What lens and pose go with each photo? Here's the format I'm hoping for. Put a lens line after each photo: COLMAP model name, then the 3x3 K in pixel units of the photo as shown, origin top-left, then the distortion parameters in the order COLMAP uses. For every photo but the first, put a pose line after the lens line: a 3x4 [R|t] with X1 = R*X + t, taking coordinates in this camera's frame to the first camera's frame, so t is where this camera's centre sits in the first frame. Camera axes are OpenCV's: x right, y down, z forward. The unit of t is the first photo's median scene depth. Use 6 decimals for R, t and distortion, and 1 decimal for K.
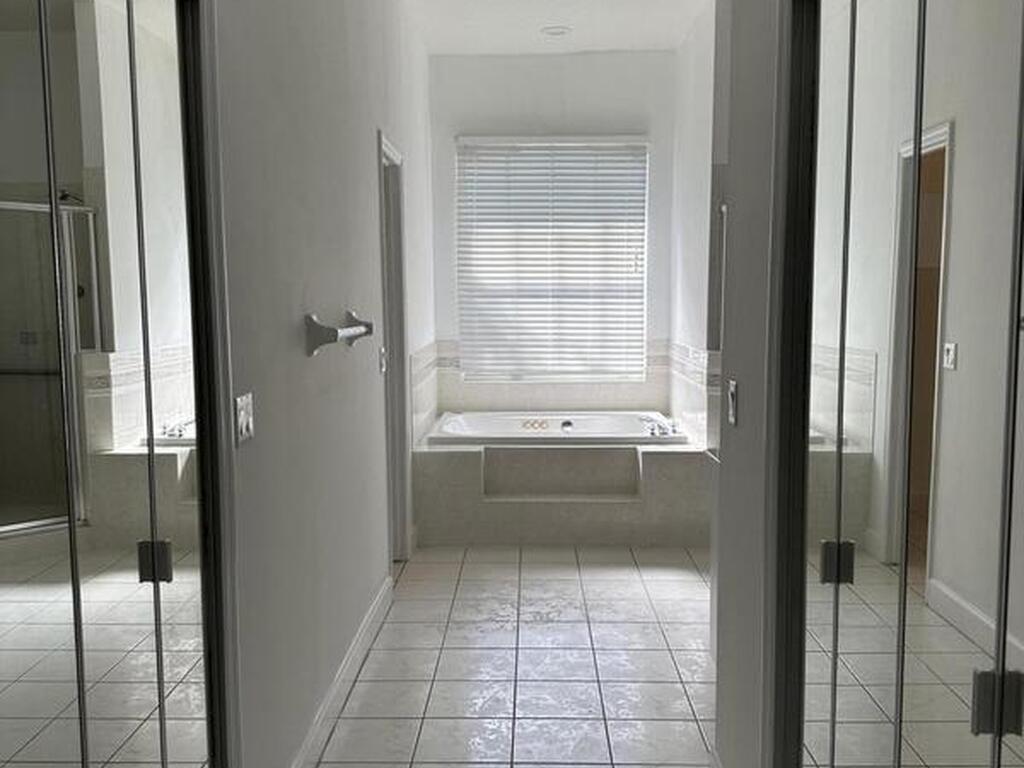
lens RADIAL K [[725.0, 0, 498.4], [0, 725.0, 384.2], [0, 0, 1]] dist [0.124712, -0.136698]
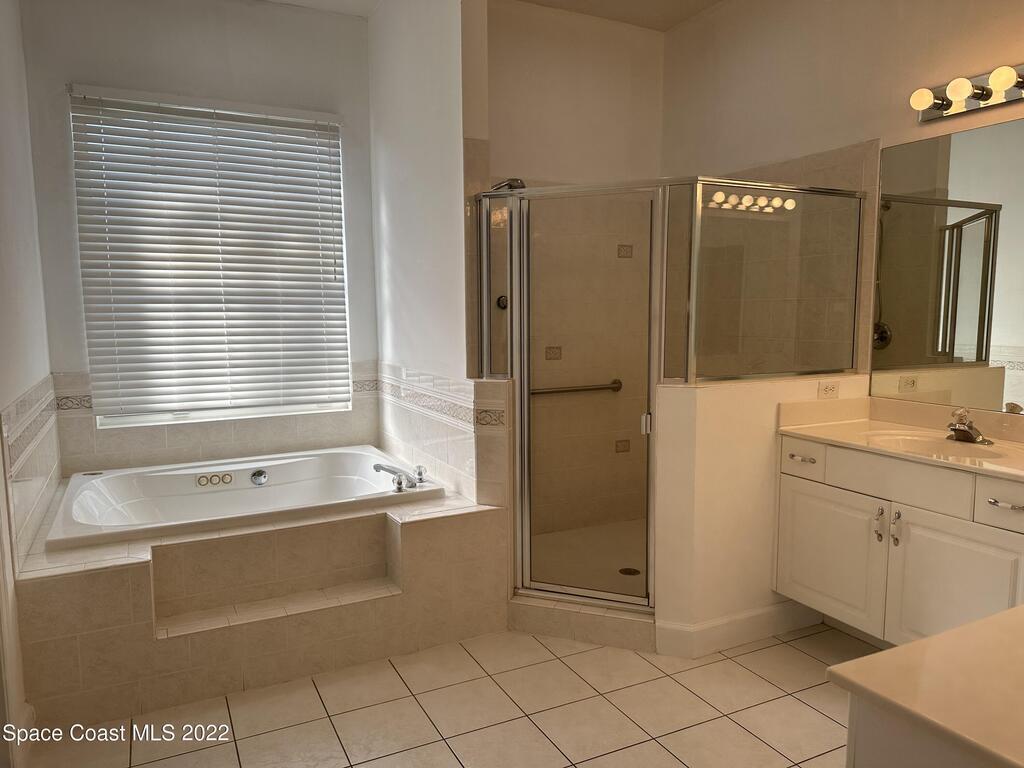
lens RADIAL K [[725.0, 0, 498.4], [0, 725.0, 384.2], [0, 0, 1]] dist [0.124712, -0.136698]
pose [[0.896992, -0.057097, 0.438343, -0.016502], [0.065329, 0.997857, -0.003705, -0.023225], [-0.437192, 0.031960, 0.898800, 0.193725]]
